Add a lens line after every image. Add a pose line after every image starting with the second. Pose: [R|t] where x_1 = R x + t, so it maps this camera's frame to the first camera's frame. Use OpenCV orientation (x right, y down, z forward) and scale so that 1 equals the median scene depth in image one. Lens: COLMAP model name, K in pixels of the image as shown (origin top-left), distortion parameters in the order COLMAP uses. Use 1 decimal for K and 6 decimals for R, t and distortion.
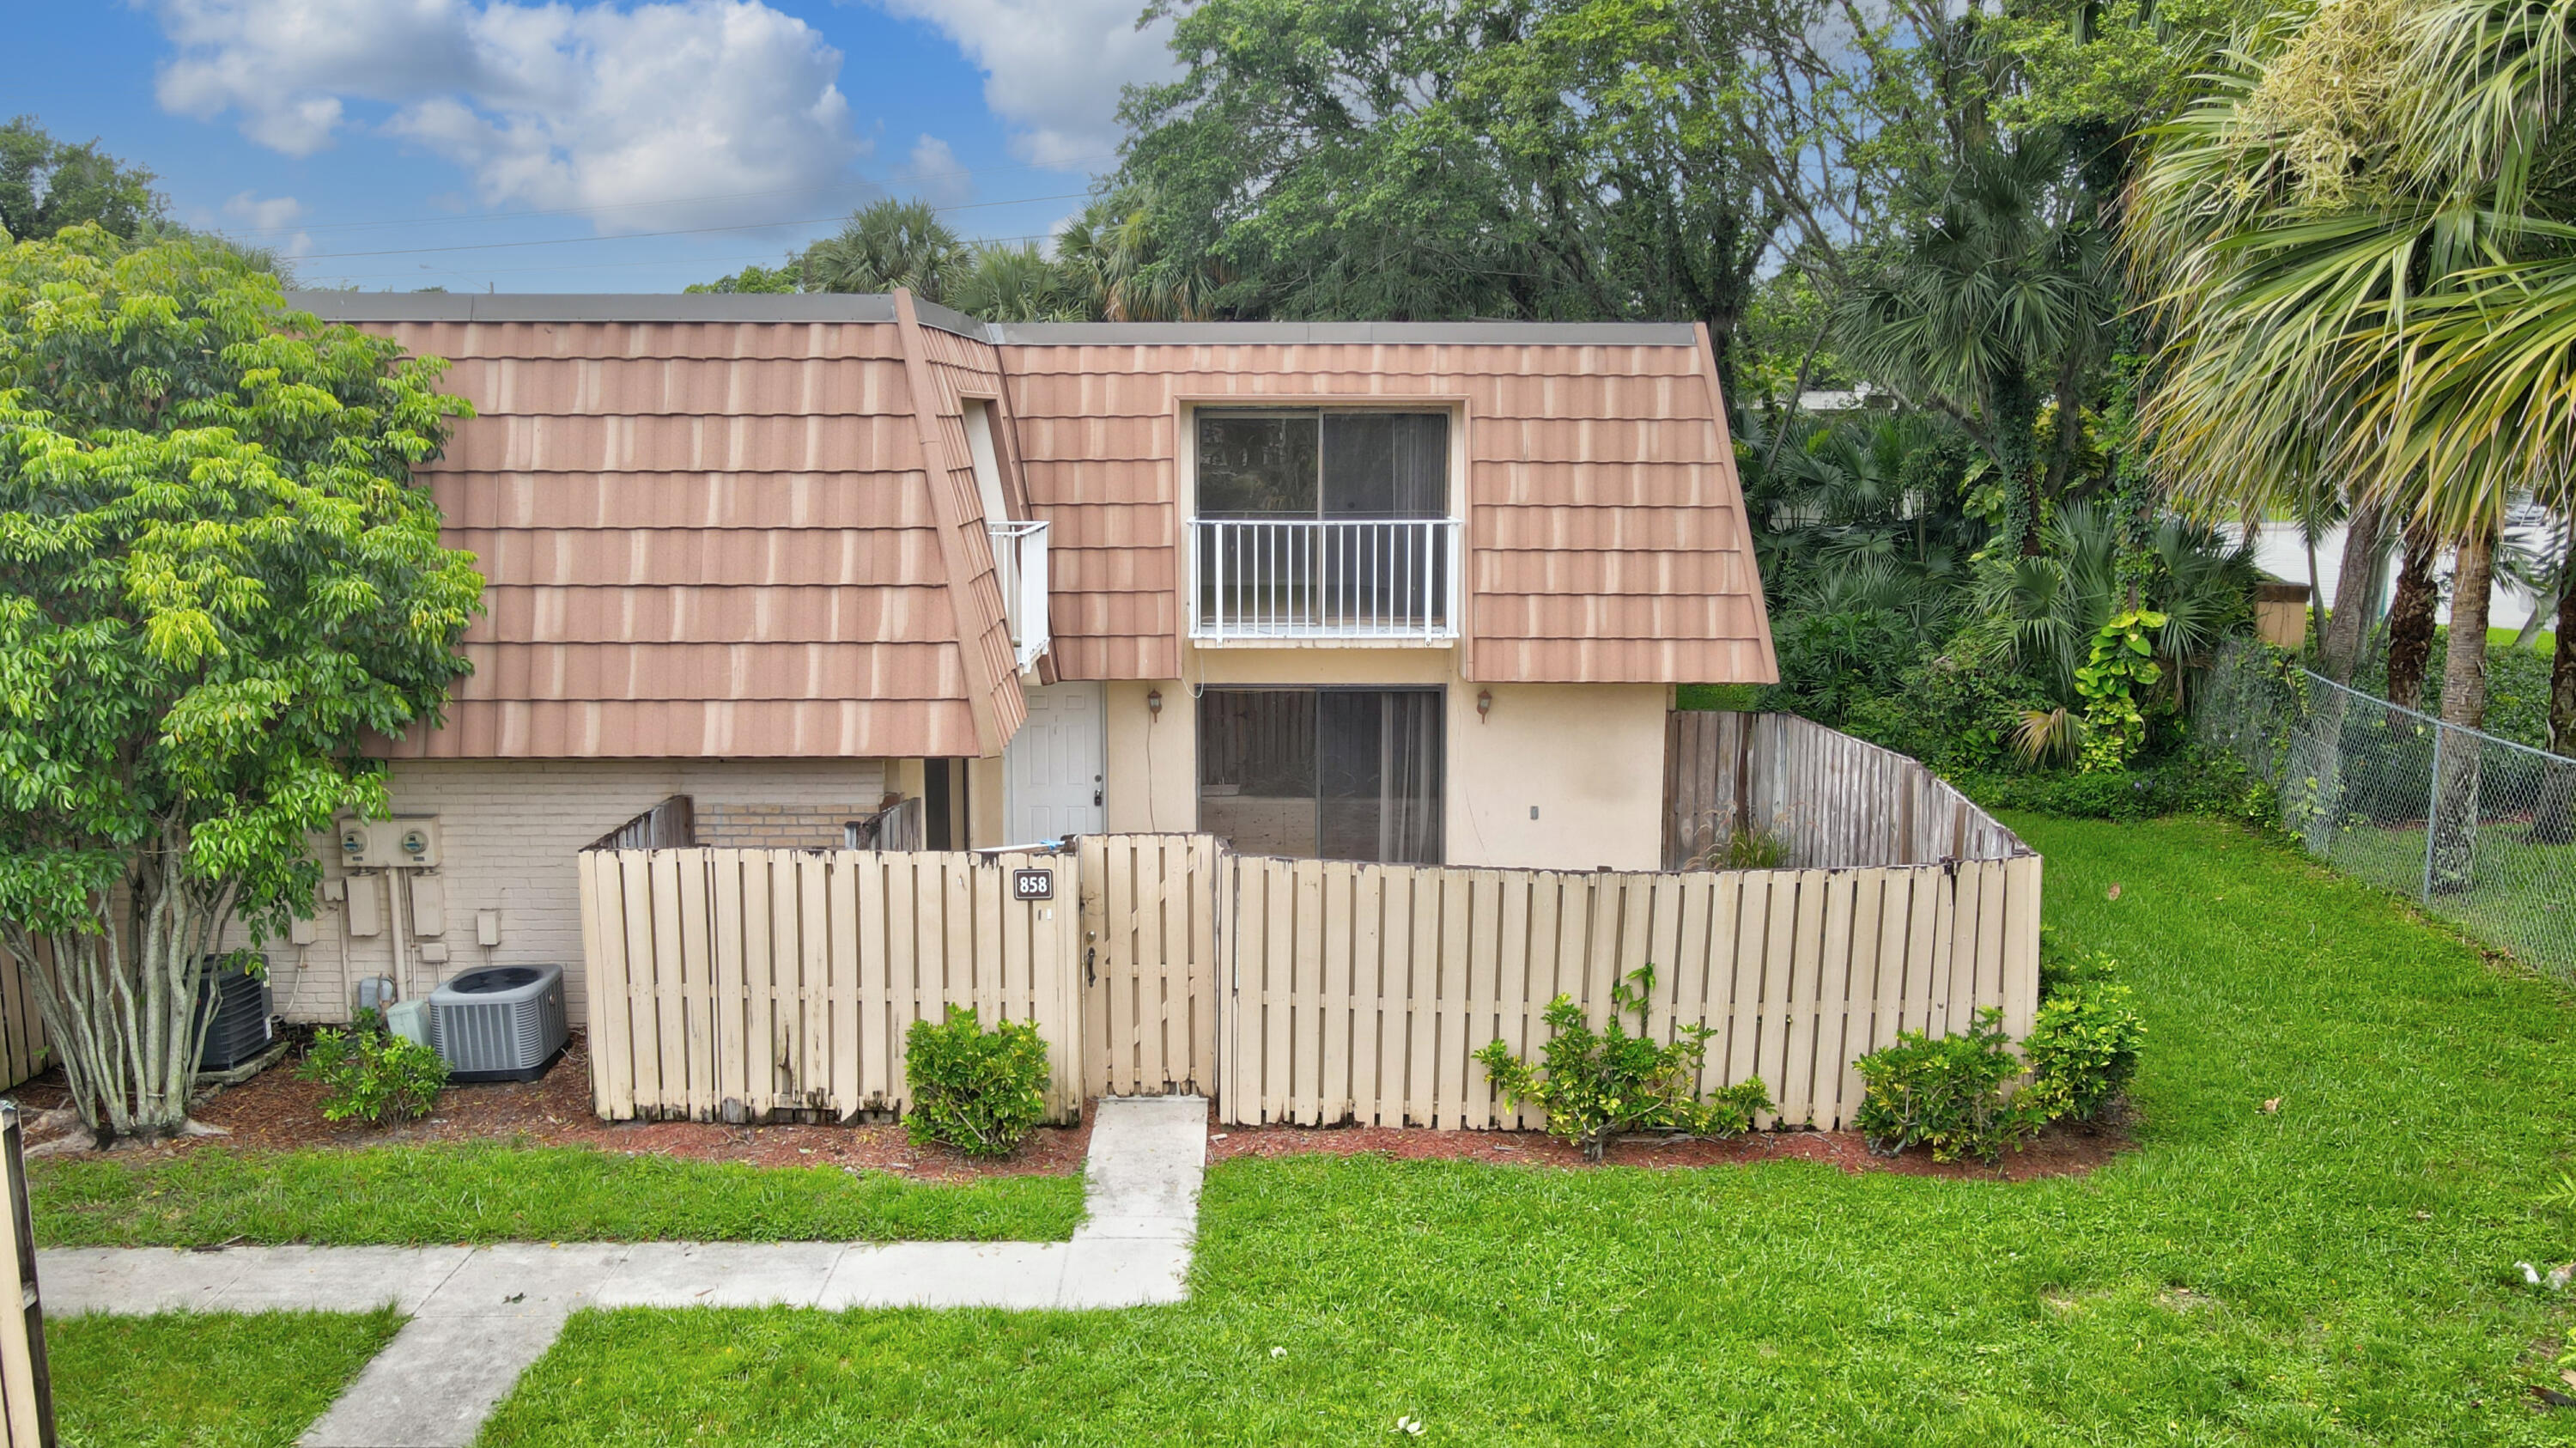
lens RADIAL K [[1860.8, 0, 1286.9], [0, 1860.8, 732.8], [0, 0, 1]] dist [0.022507, 0.016285]
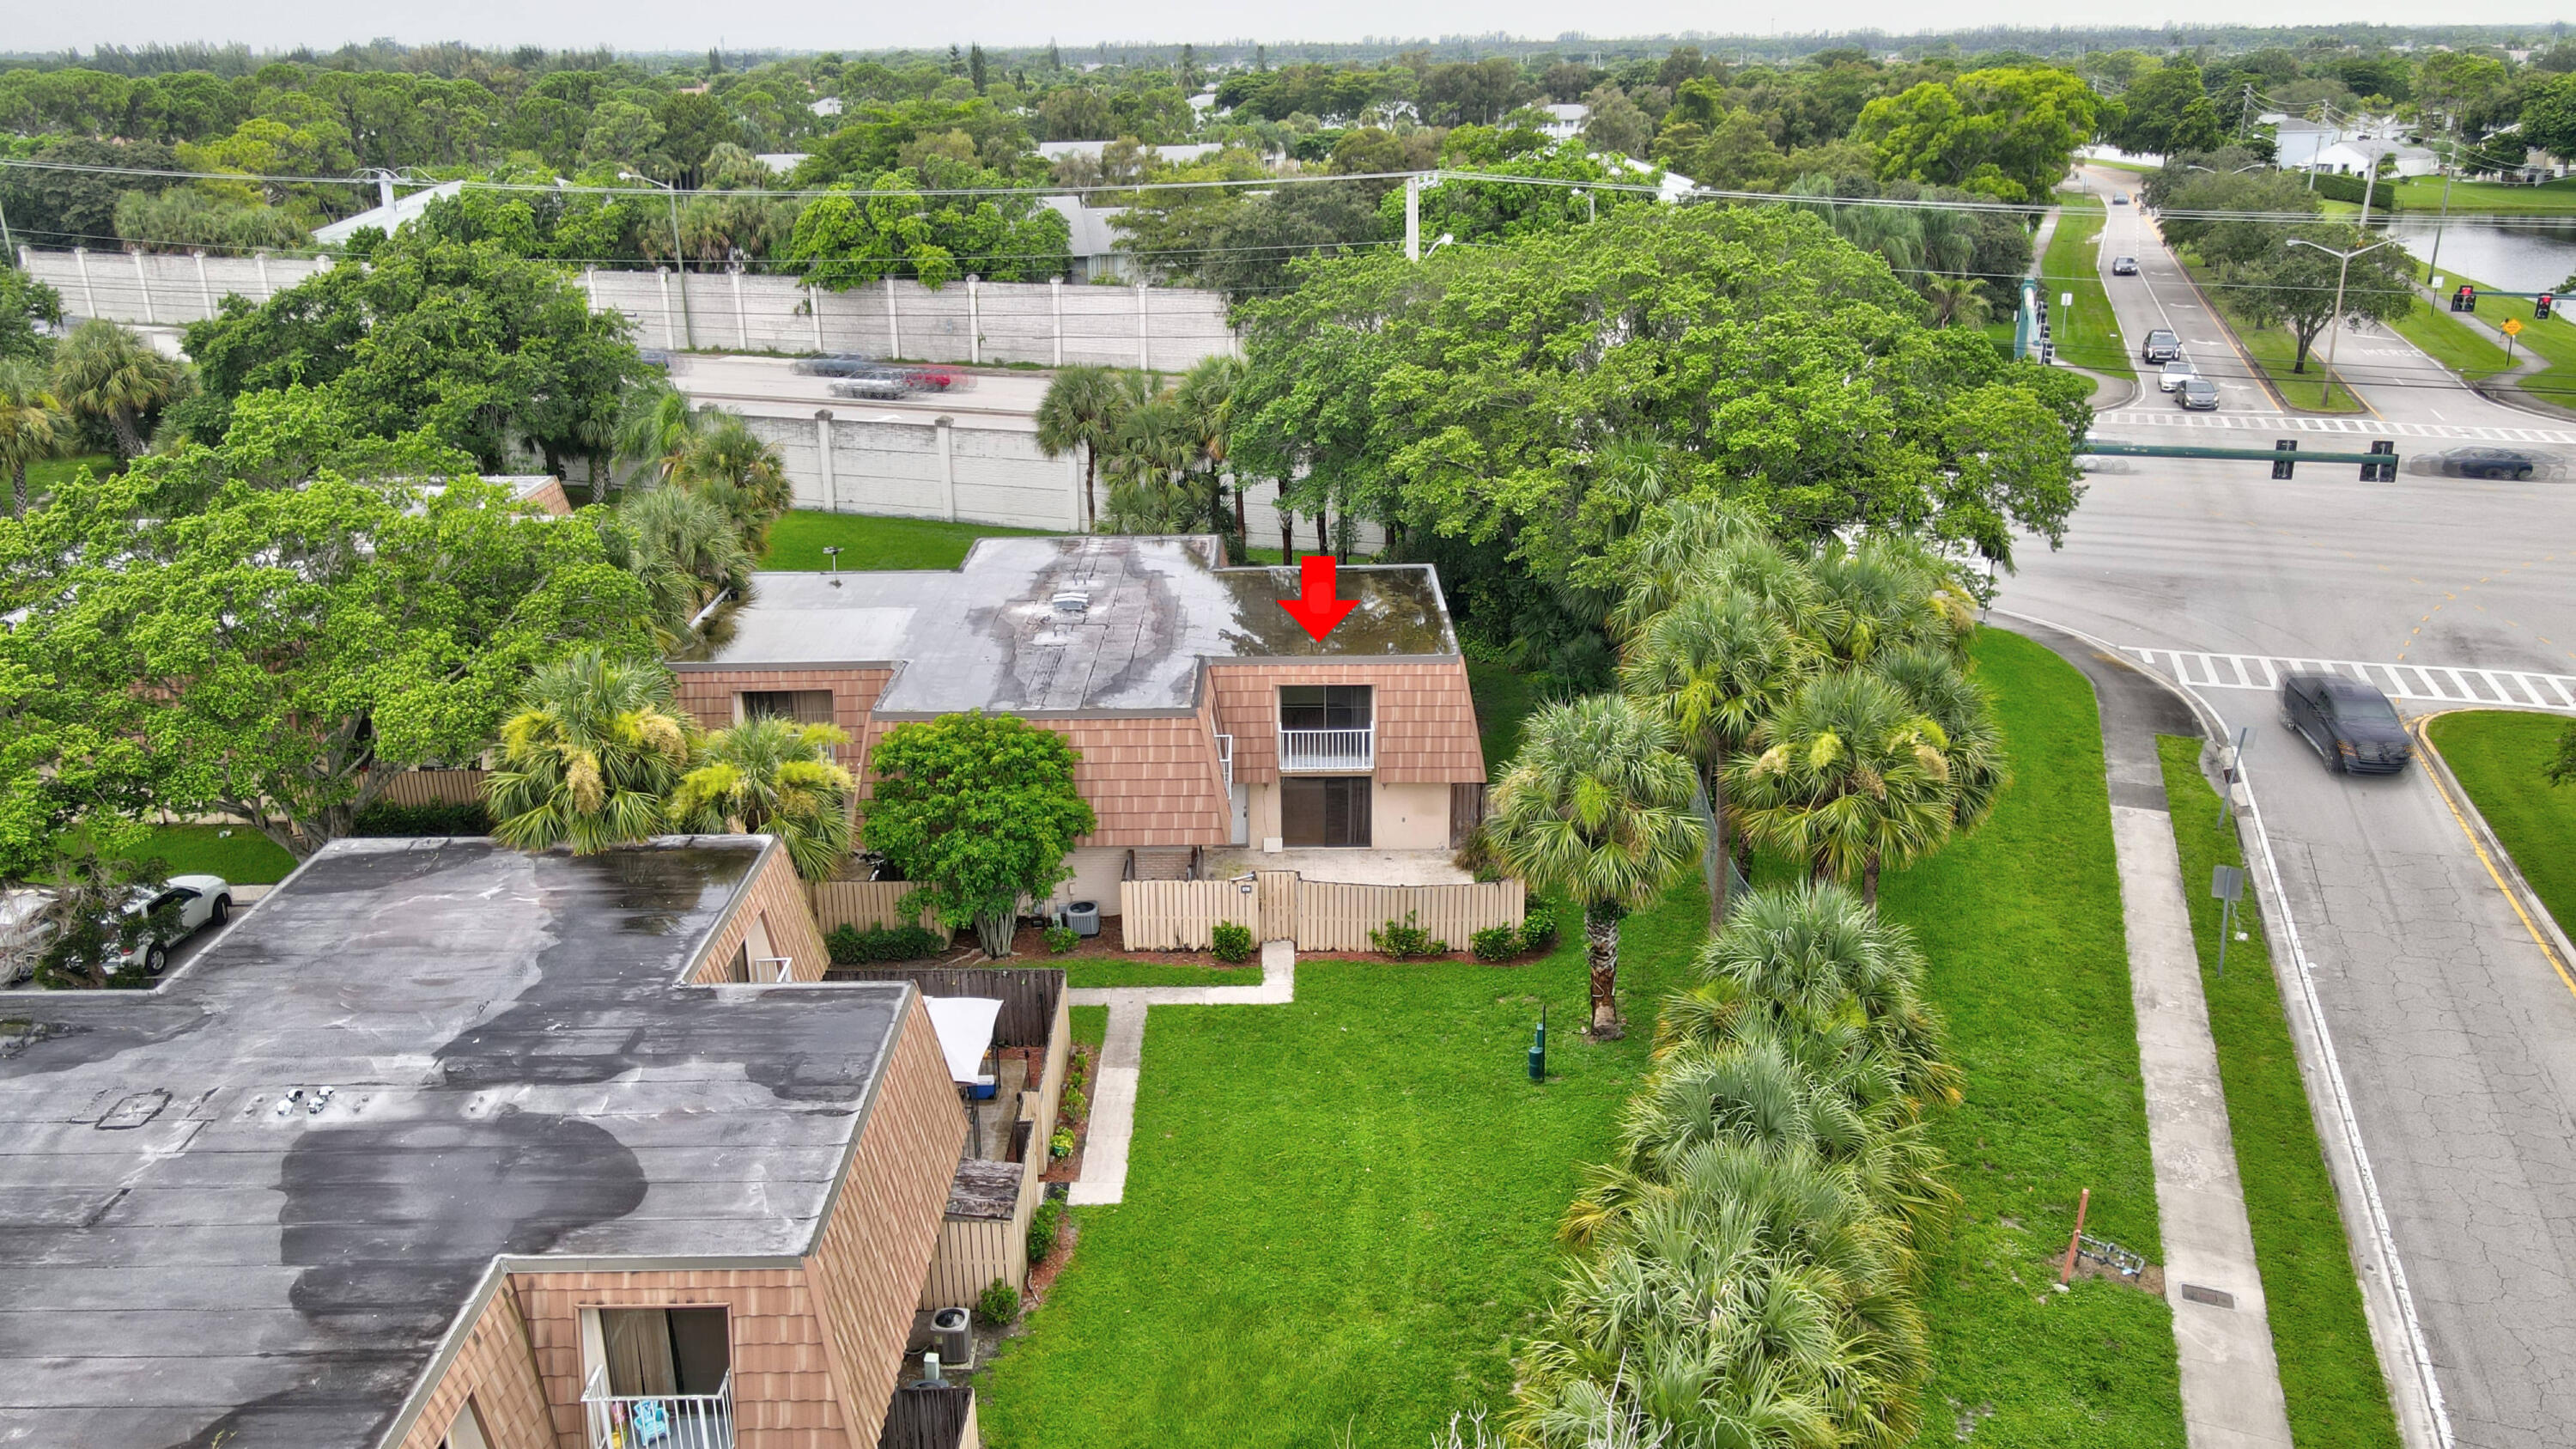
lens RADIAL K [[1860.9, 0, 1290.8], [0, 1860.9, 715.6], [0, 0, 1]] dist [0.022507, 0.016285]
pose [[0.999940, -0.008697, -0.006605, -0.021604], [0.009735, 0.983933, 0.178272, -0.884658], [0.004948, -0.178326, 0.983959, -2.472513]]
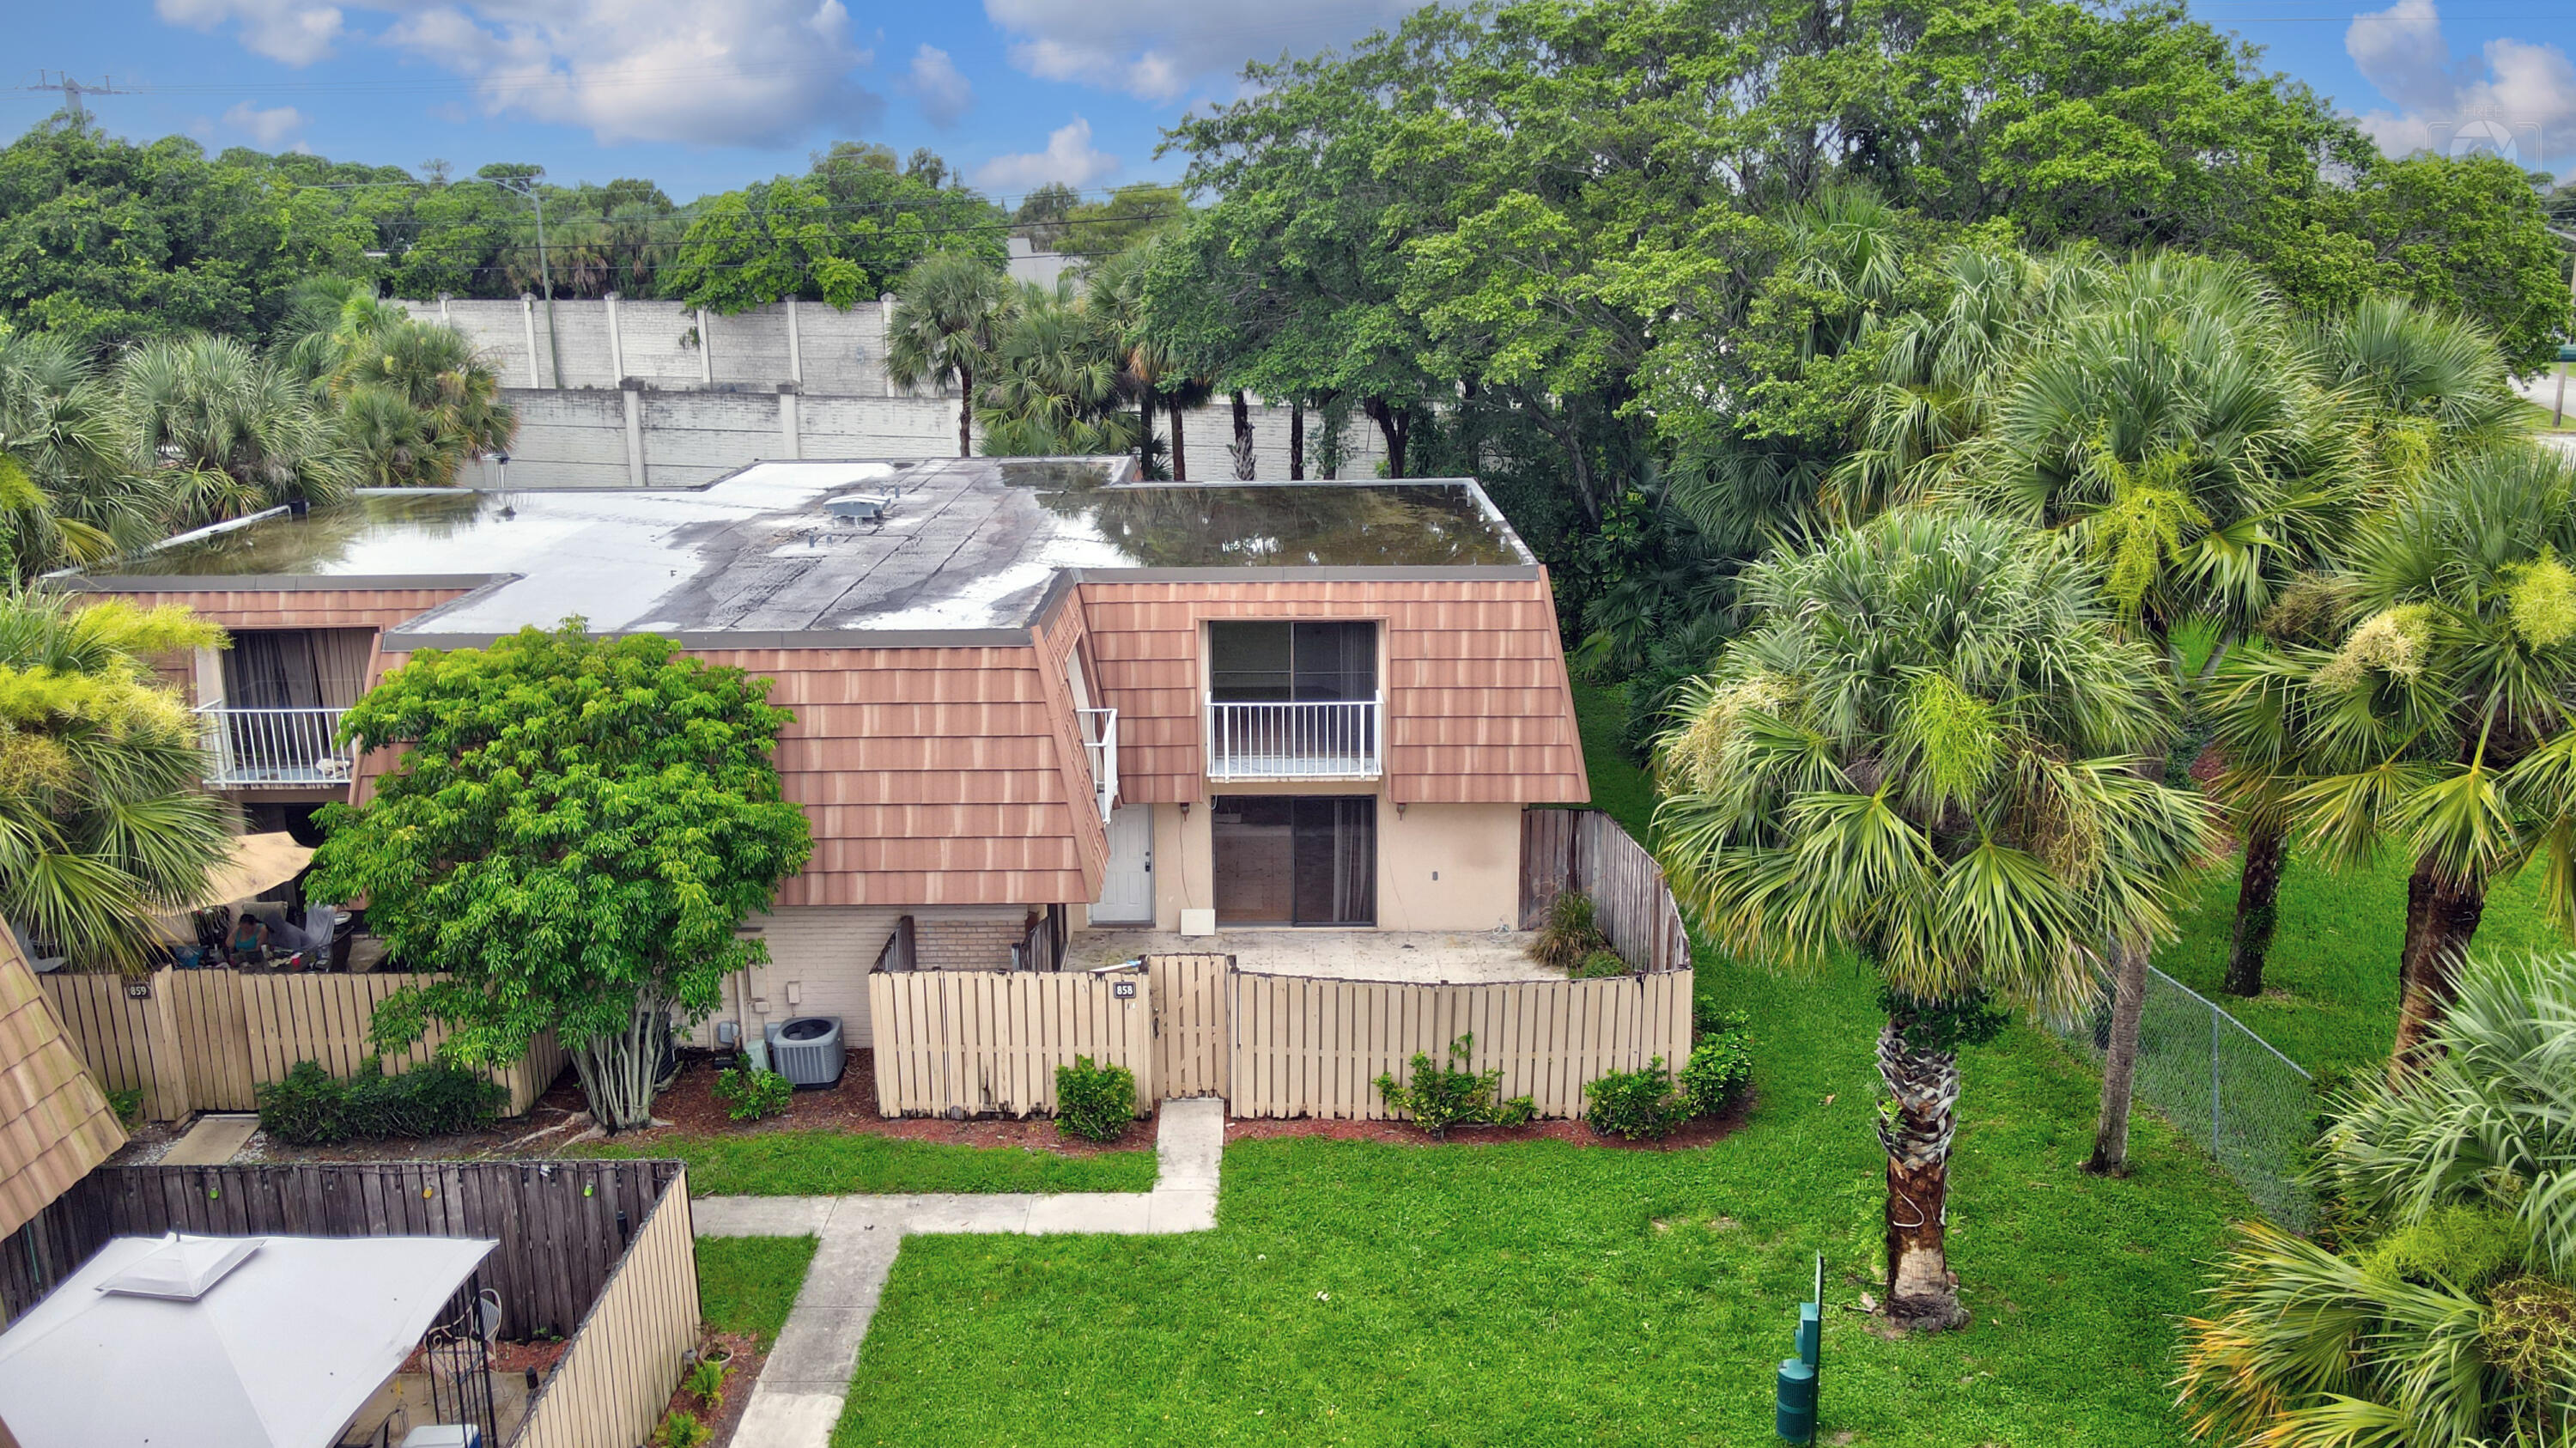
lens RADIAL K [[1860.8, 0, 1286.0], [0, 1860.8, 732.8], [0, 0, 1]] dist [0.022507, 0.016285]
pose [[0.999962, -0.007725, -0.004158, 0.026774], [0.008115, 0.994573, 0.103723, -0.340765], [0.003334, -0.103753, 0.994598, -0.730964]]
